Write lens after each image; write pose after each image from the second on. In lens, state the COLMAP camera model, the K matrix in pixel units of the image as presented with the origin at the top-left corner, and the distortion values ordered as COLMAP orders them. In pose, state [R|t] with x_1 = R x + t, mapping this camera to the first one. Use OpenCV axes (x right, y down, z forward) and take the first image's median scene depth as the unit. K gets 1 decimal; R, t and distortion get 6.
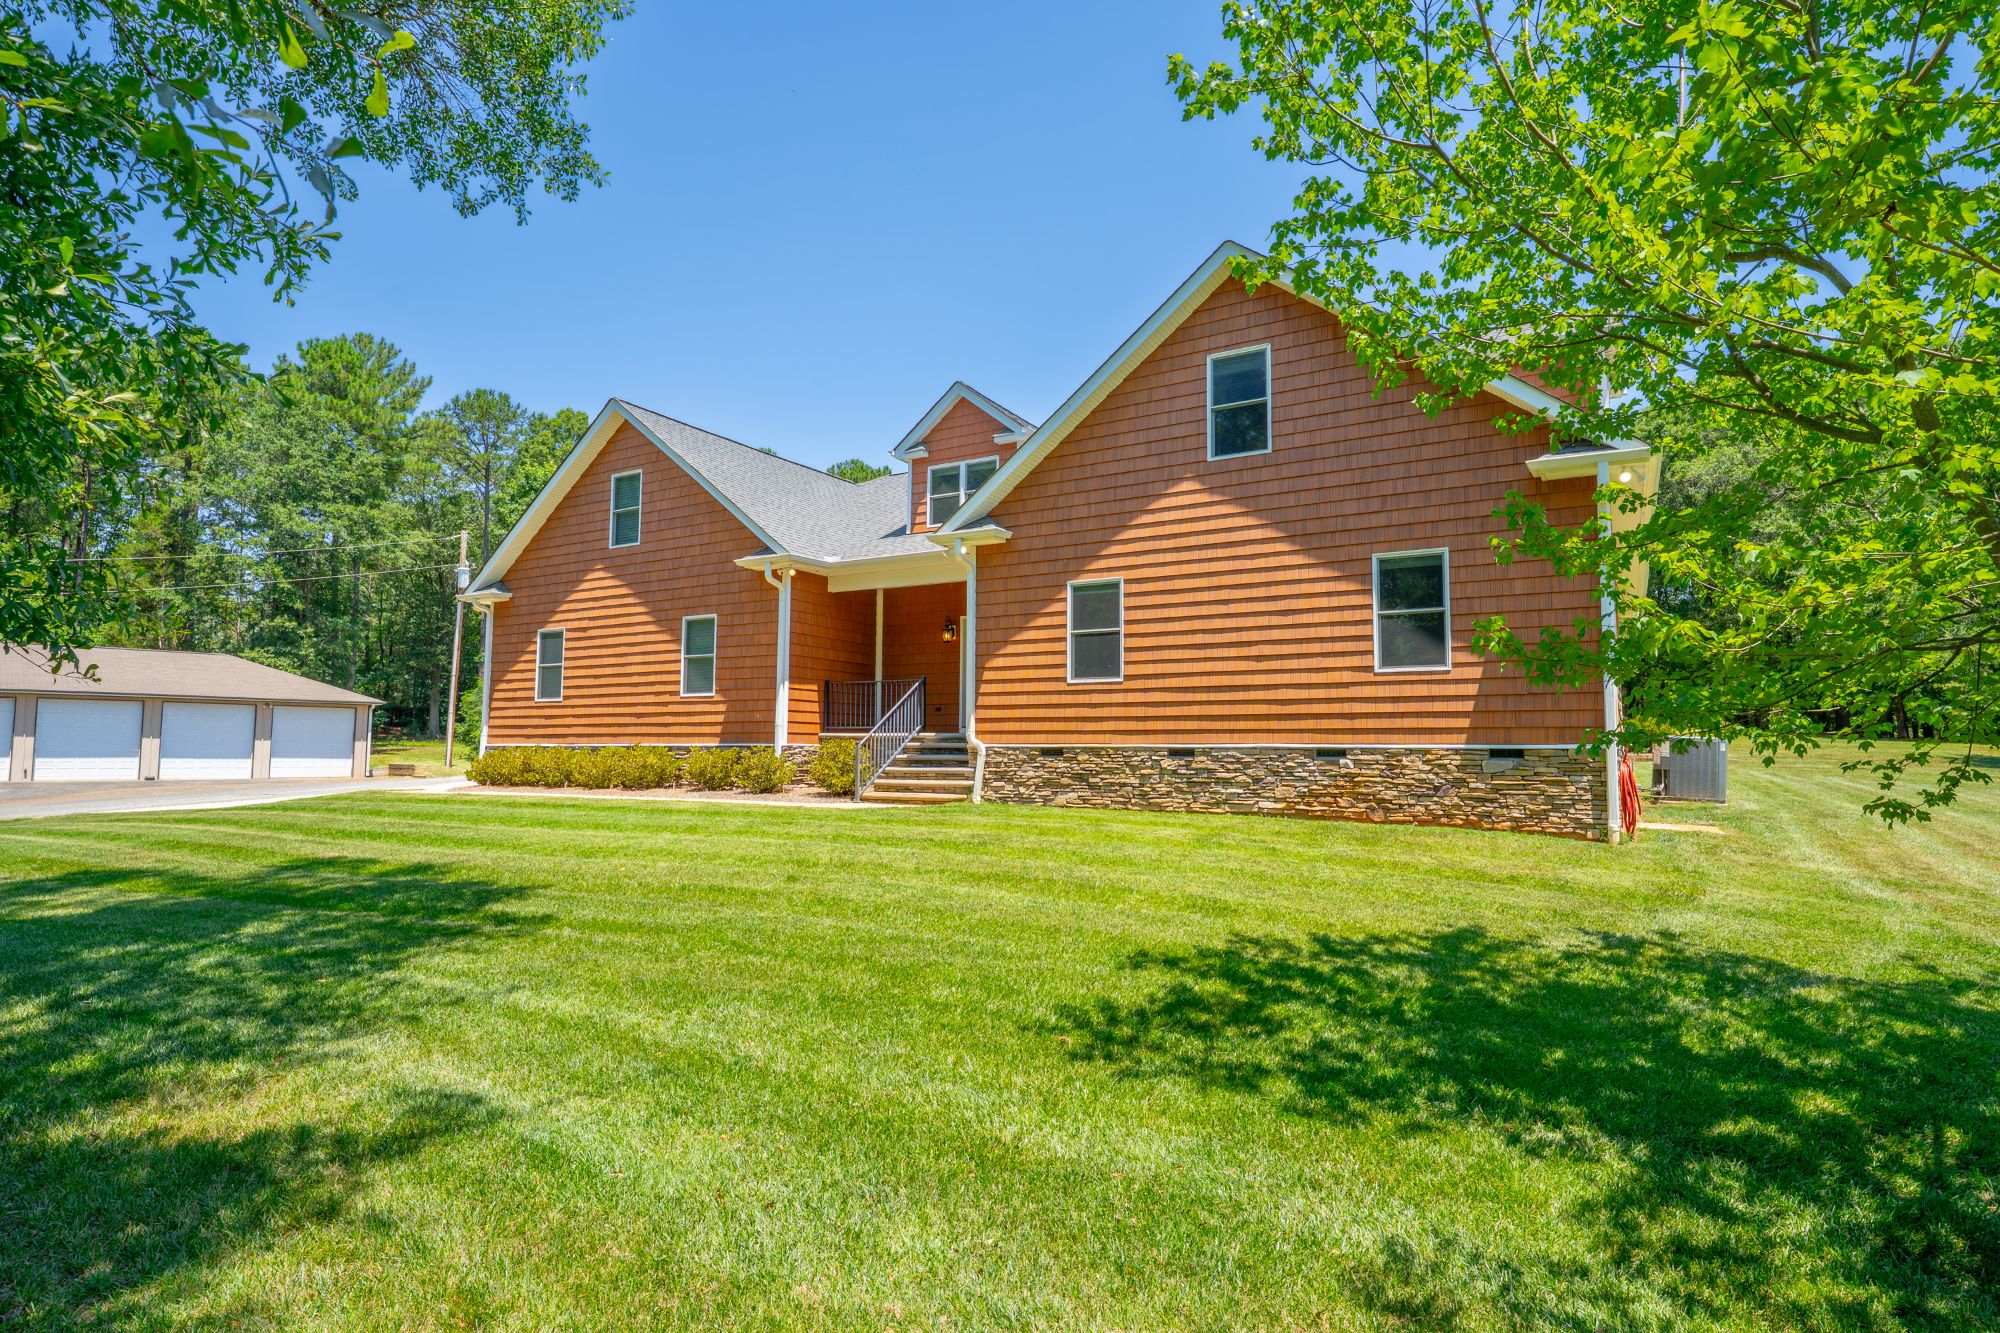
lens RADIAL K [[1033.8, 0, 998.4], [0, 1033.8, 667.3], [0, 0, 1]] dist [-0.003536, -0.001710]
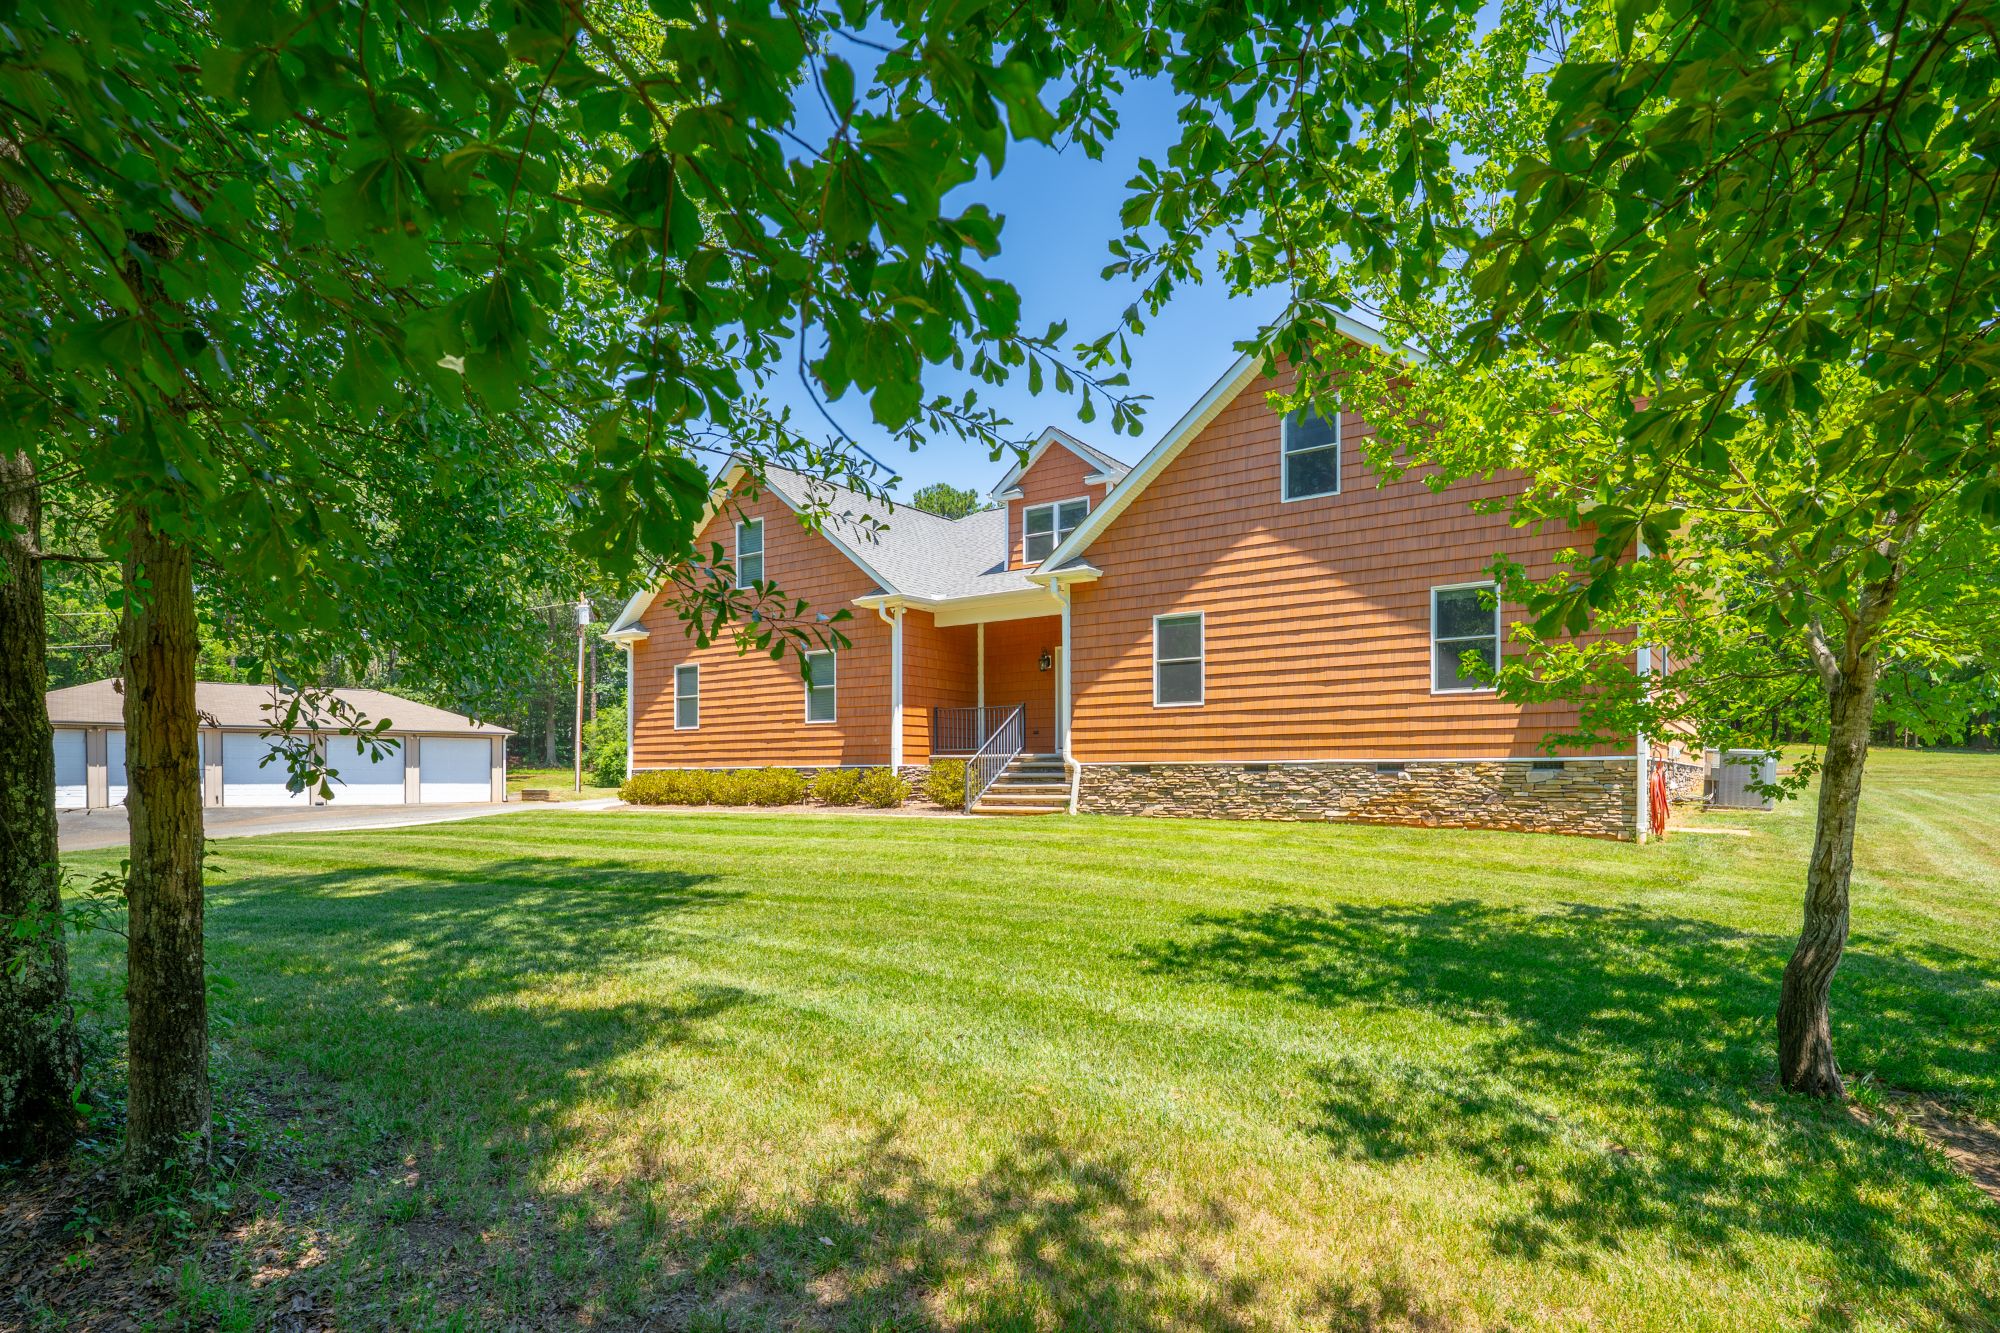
lens RADIAL K [[1040.0, 0, 977.8], [0, 1040.0, 771.2], [0, 0, 1]] dist [-0.017498, 0.000599]
pose [[0.994277, -0.008169, -0.106518, -0.003668], [0.016434, 0.996900, 0.076949, -0.006175], [0.105559, -0.078259, 0.991329, -0.160937]]
